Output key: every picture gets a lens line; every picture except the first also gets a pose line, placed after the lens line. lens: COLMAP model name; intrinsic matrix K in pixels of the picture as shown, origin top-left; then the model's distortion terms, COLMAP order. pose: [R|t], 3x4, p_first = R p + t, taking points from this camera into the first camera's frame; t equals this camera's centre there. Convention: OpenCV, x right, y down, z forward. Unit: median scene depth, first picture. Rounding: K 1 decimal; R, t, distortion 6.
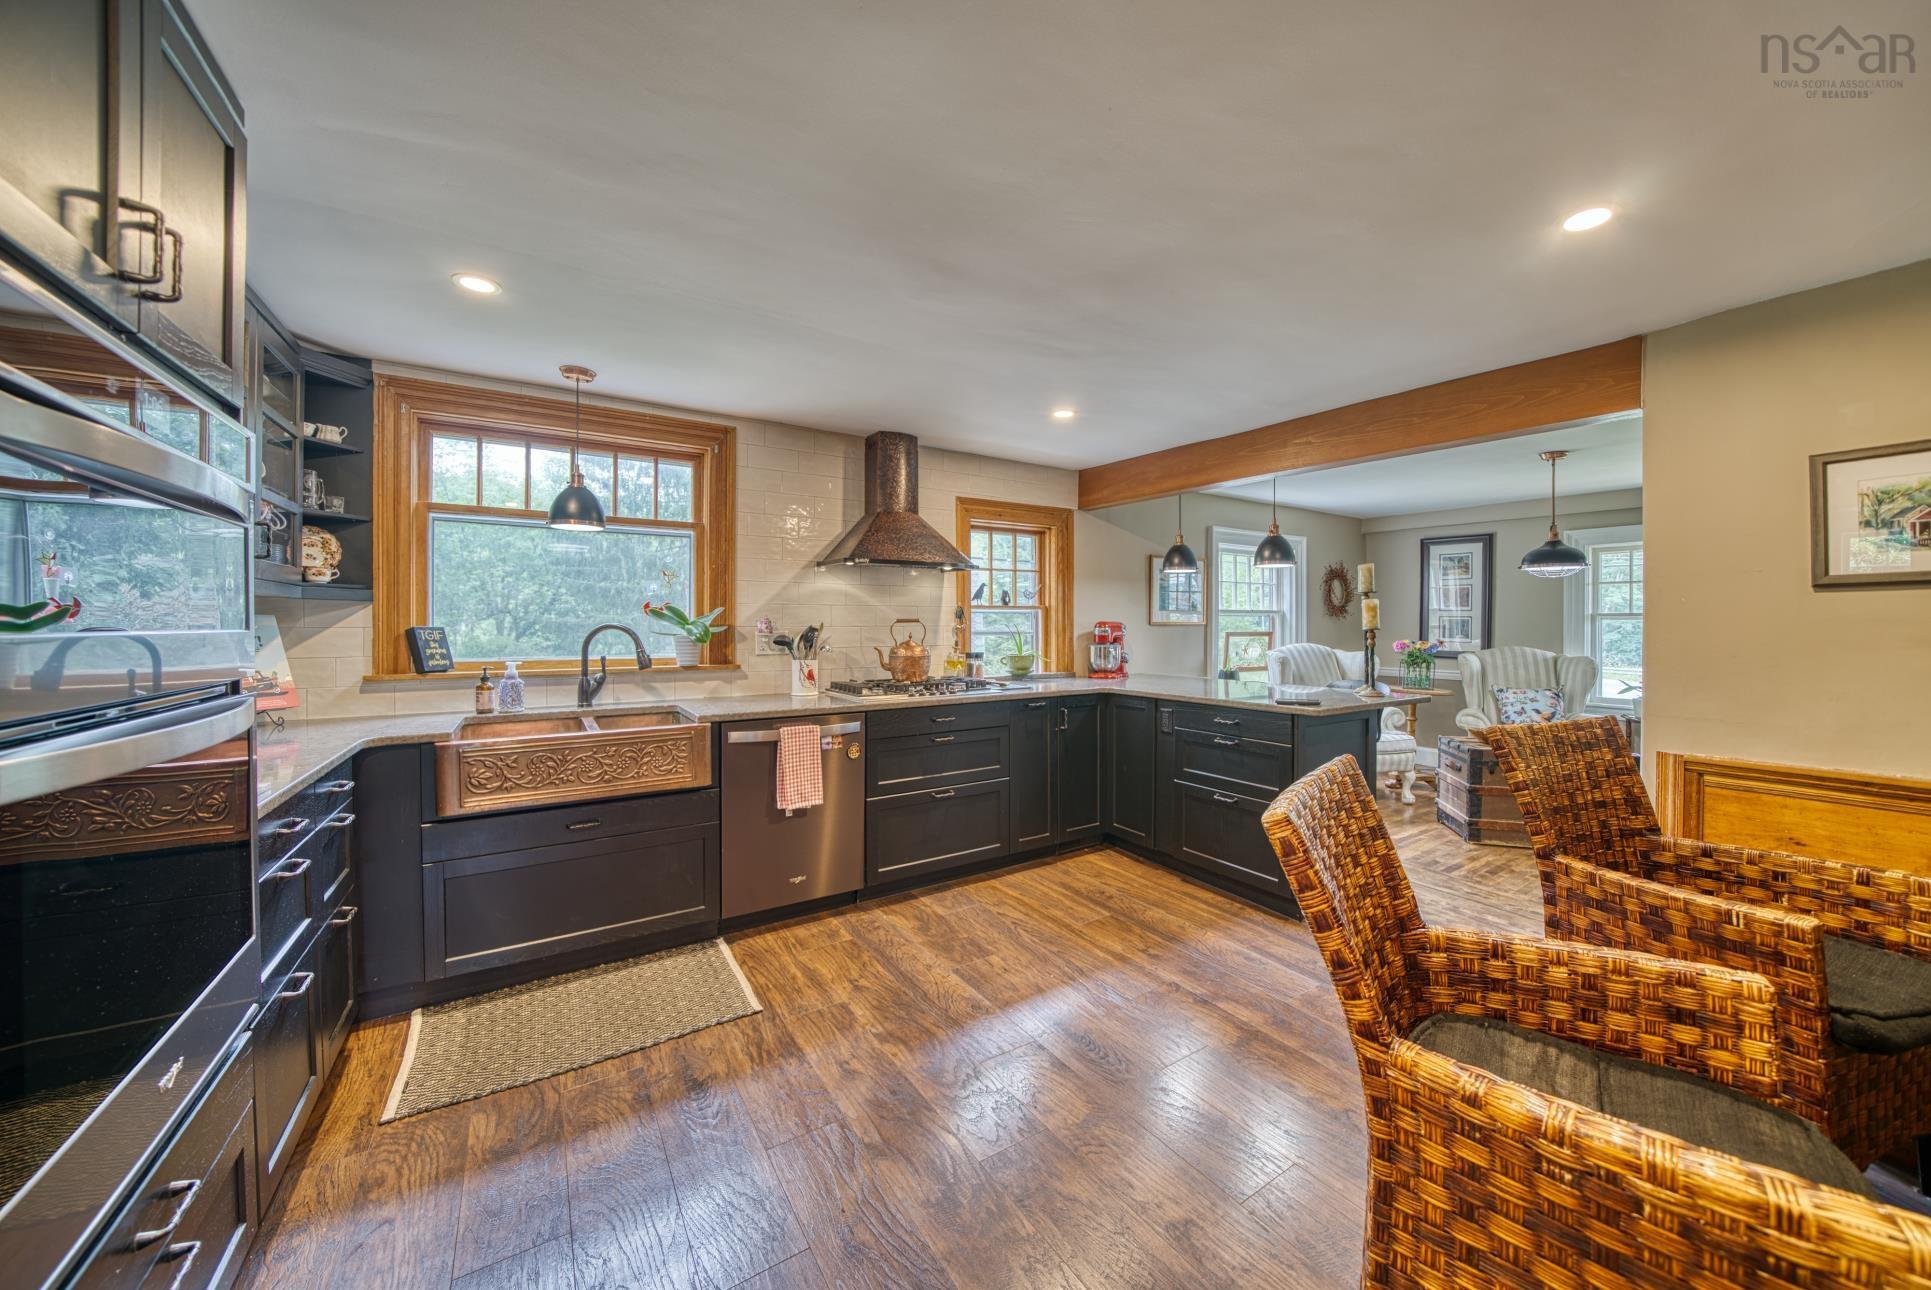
lens RADIAL K [[675.1, 0, 961.7], [0, 675.1, 627.6], [0, 0, 1]] dist [-0.016038, -0.000019]
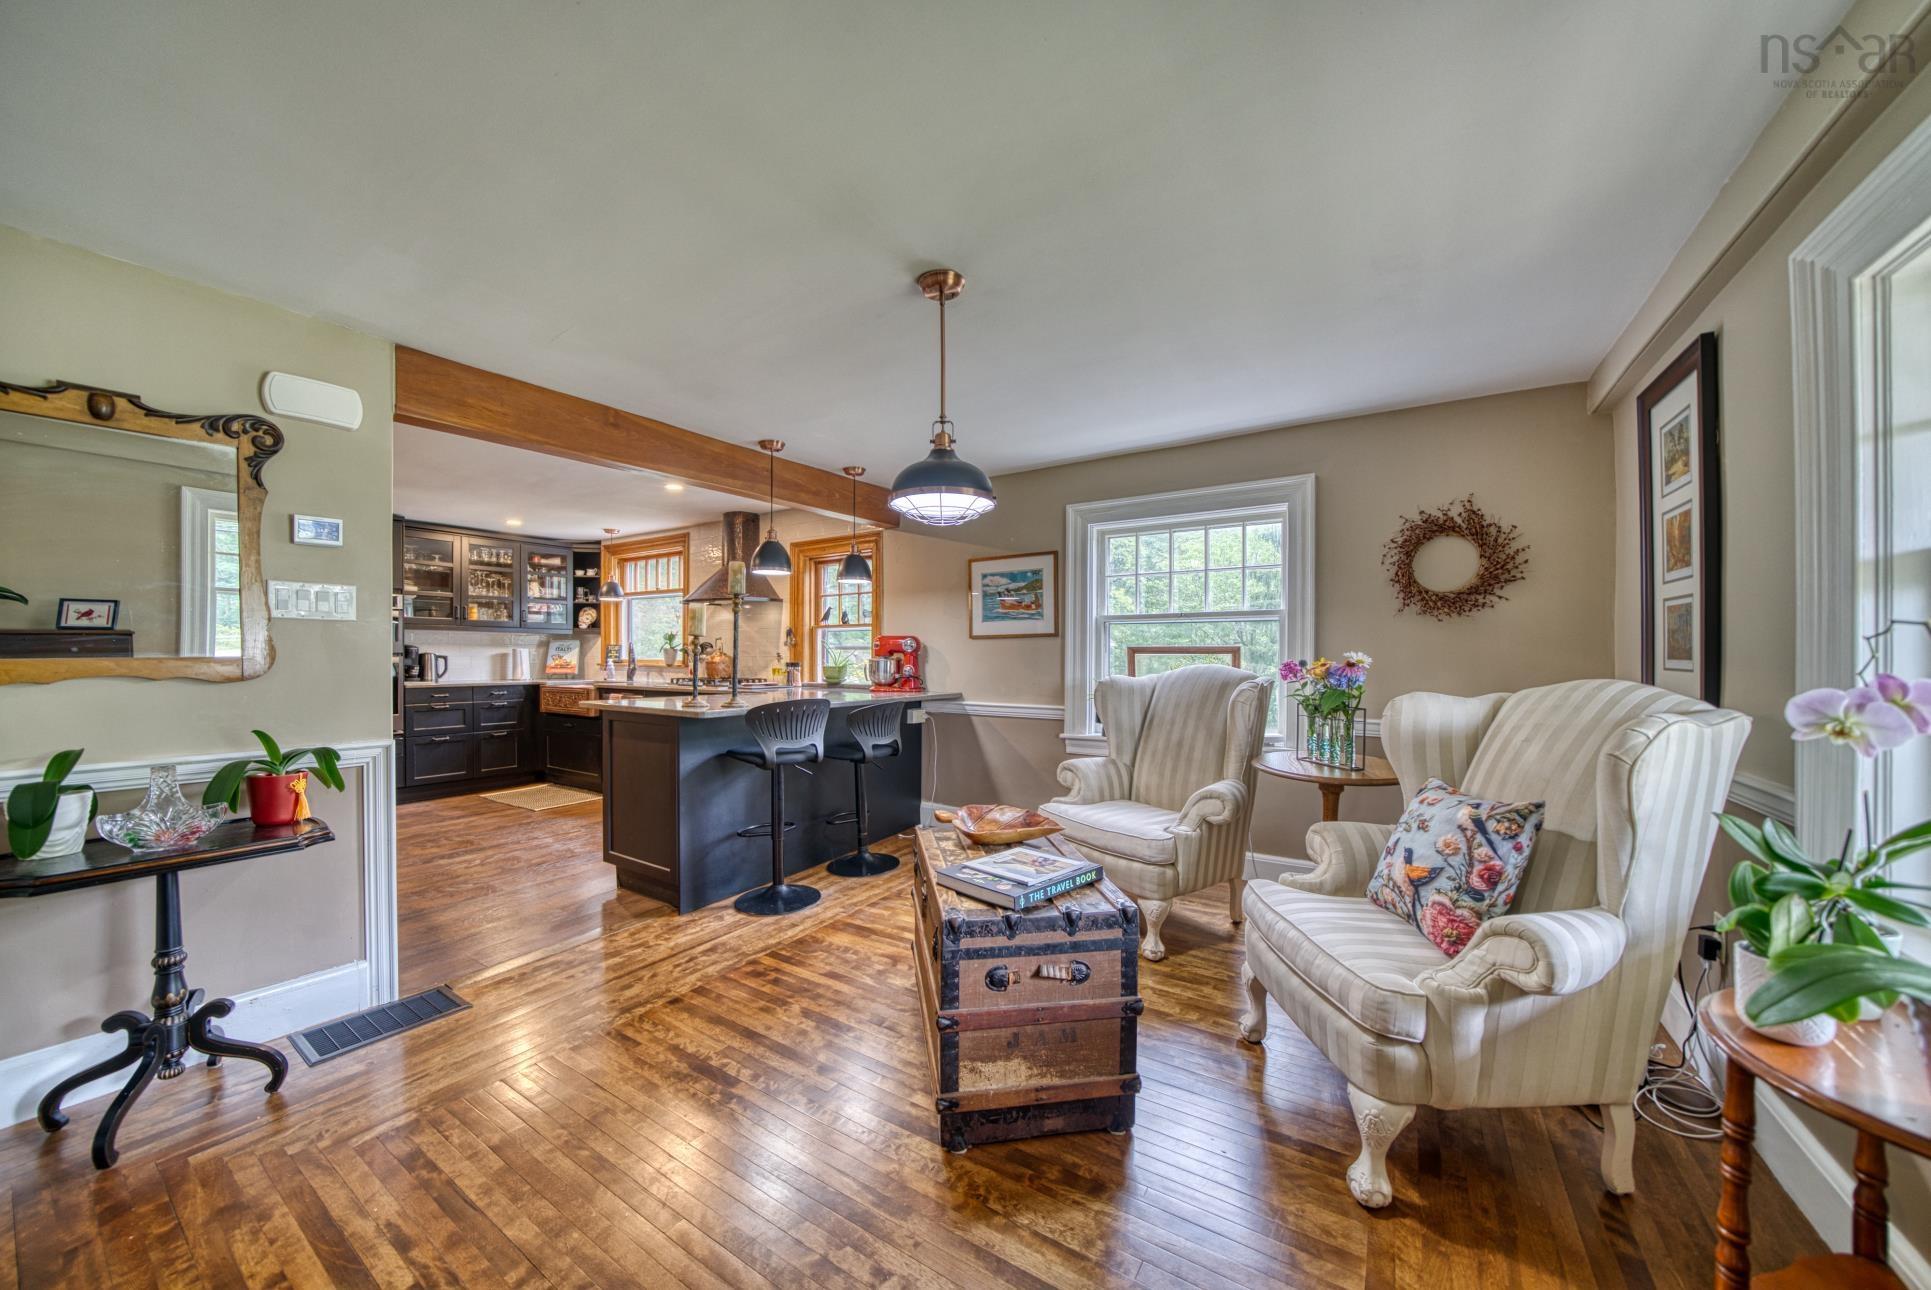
lens RADIAL K [[658.7, 0, 964.6], [0, 658.7, 655.1], [0, 0, 1]] dist [-0.008224, 0.000045]
pose [[0.427756, 0.004404, -0.903883, 1.358004], [-0.001143, 0.999990, 0.004331, 0.018419], [0.903893, -0.000820, 0.427757, 0.796592]]
